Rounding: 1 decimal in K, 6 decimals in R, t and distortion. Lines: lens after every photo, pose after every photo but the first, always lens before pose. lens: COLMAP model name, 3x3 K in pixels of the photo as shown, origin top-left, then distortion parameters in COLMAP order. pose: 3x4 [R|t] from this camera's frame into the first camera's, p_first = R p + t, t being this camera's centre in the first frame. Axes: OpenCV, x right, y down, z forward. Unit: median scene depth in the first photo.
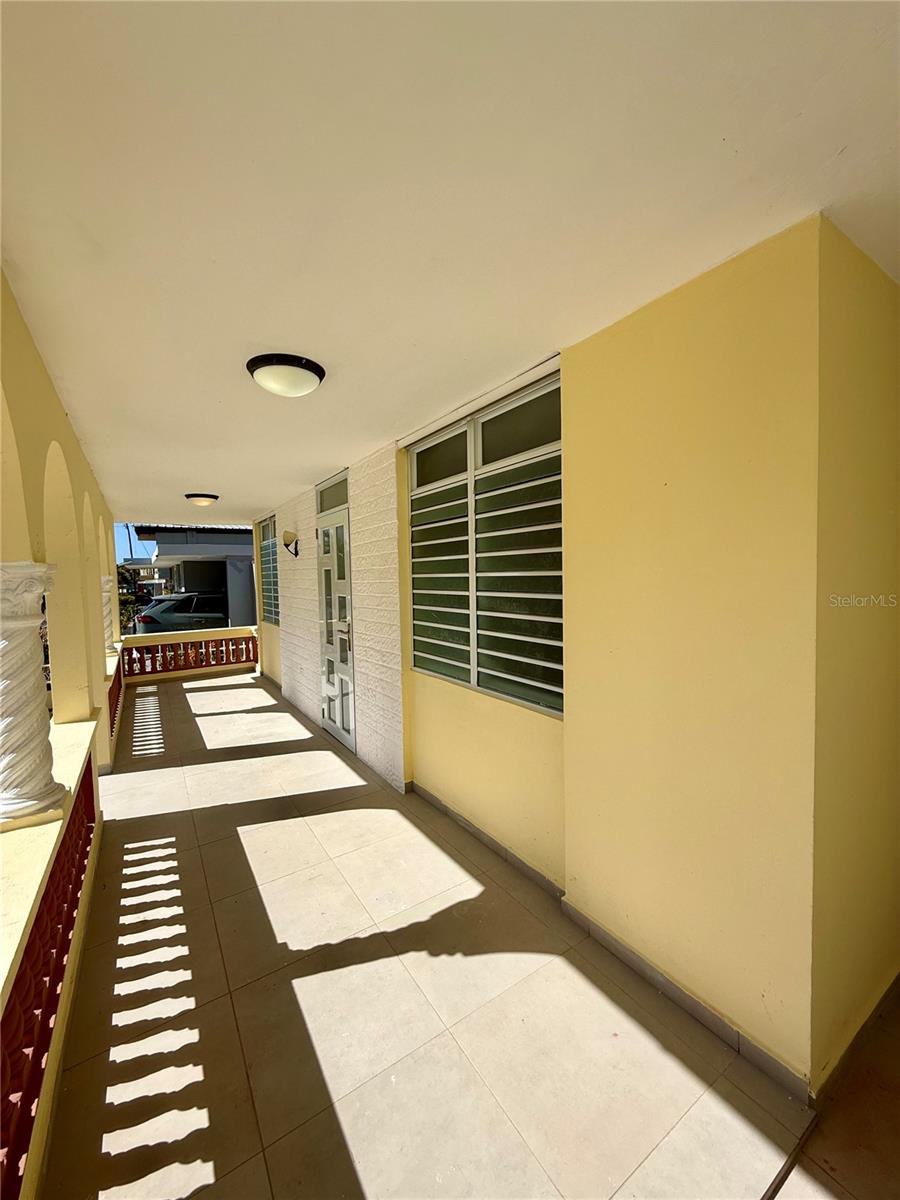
lens RADIAL K [[479.3, 0, 448.0], [0, 479.3, 597.2], [0, 0, 1]] dist [0.001149, 0.000156]
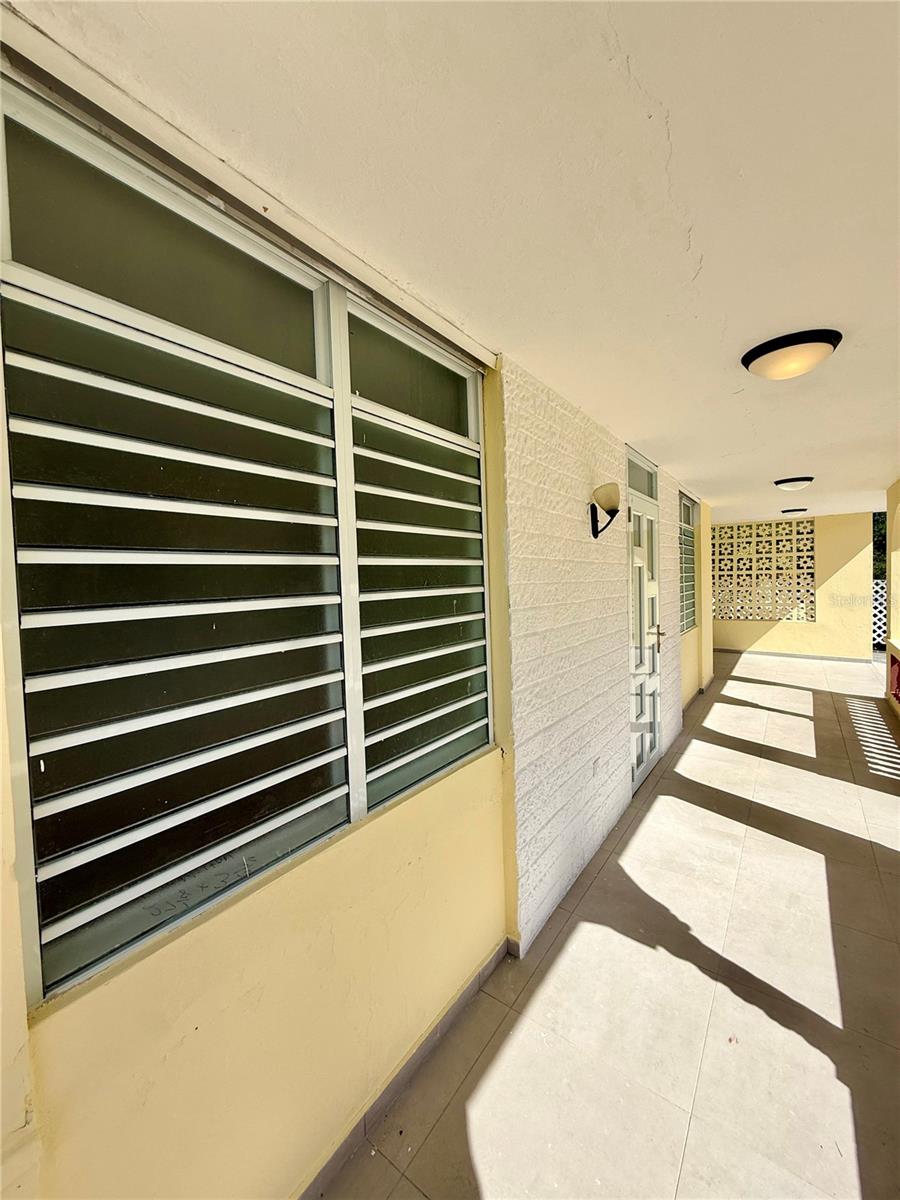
lens RADIAL K [[480.4, 0, 449.2], [0, 480.4, 597.2], [0, 0, 1]] dist [0.001689, 0.000606]
pose [[-0.372666, 0.002386, 0.927962, -0.882210], [0.089155, 0.995463, 0.033244, -0.063285], [-0.923673, 0.095121, -0.371188, 1.619133]]
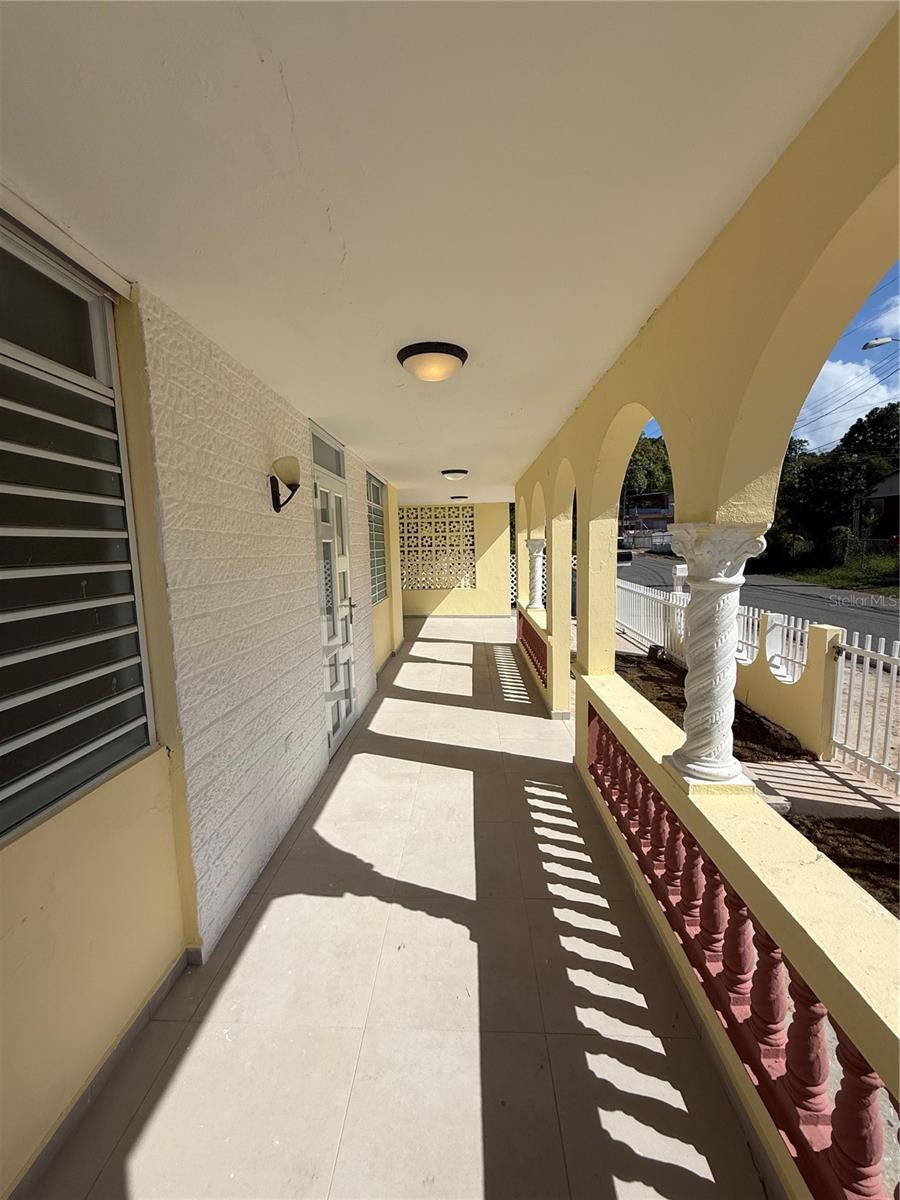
lens RADIAL K [[479.3, 0, 448.0], [0, 479.3, 597.2], [0, 0, 1]] dist [0.001149, 0.000156]
pose [[-0.820605, -0.010709, 0.571395, -0.898161], [0.080409, 0.987715, 0.133991, -0.059732], [-0.565811, 0.155899, -0.809663, 1.590694]]
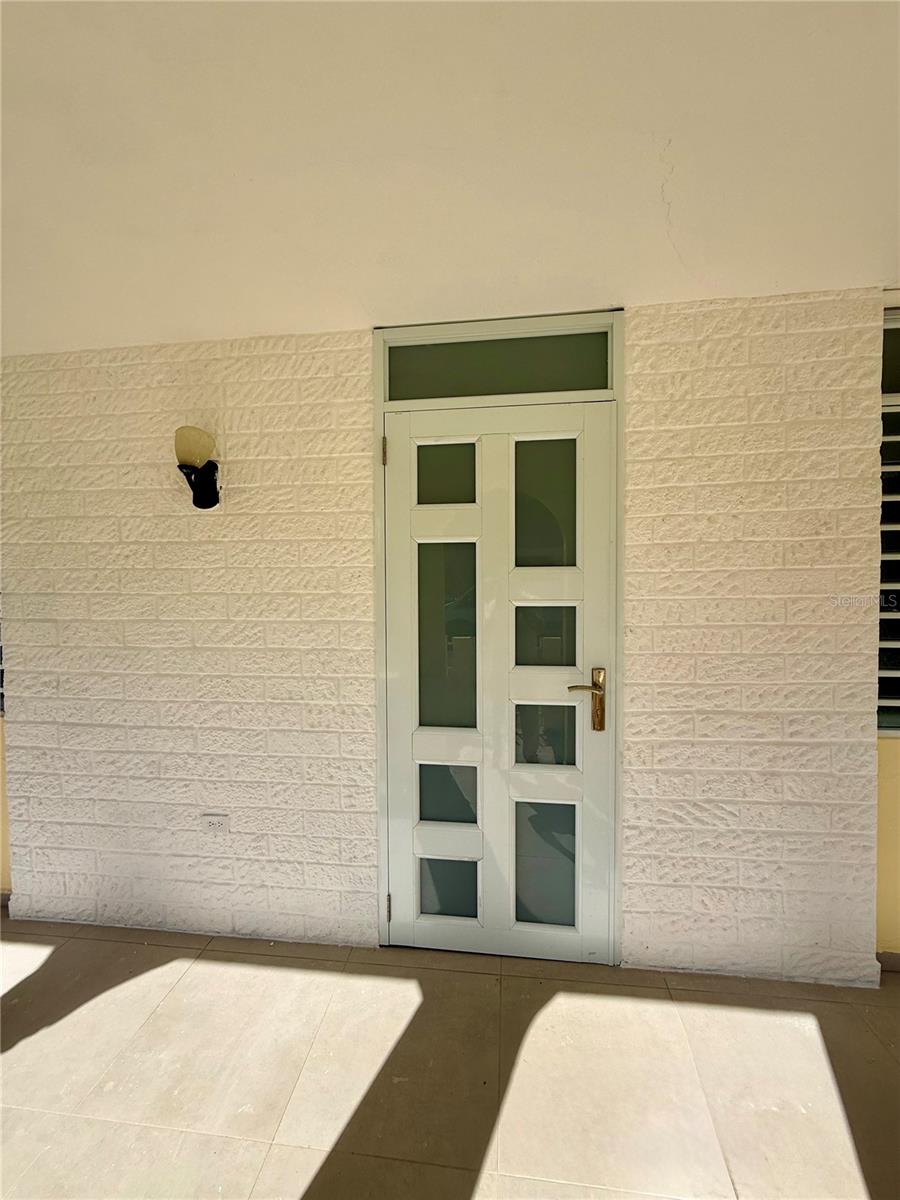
lens RADIAL K [[479.3, 0, 448.0], [0, 479.3, 597.2], [0, 0, 1]] dist [0.001149, 0.000156]
pose [[0.633322, -0.003579, 0.773880, -0.584677], [0.033405, 0.999184, -0.022717, -0.002762], [-0.773167, 0.040238, 0.632925, 0.769729]]
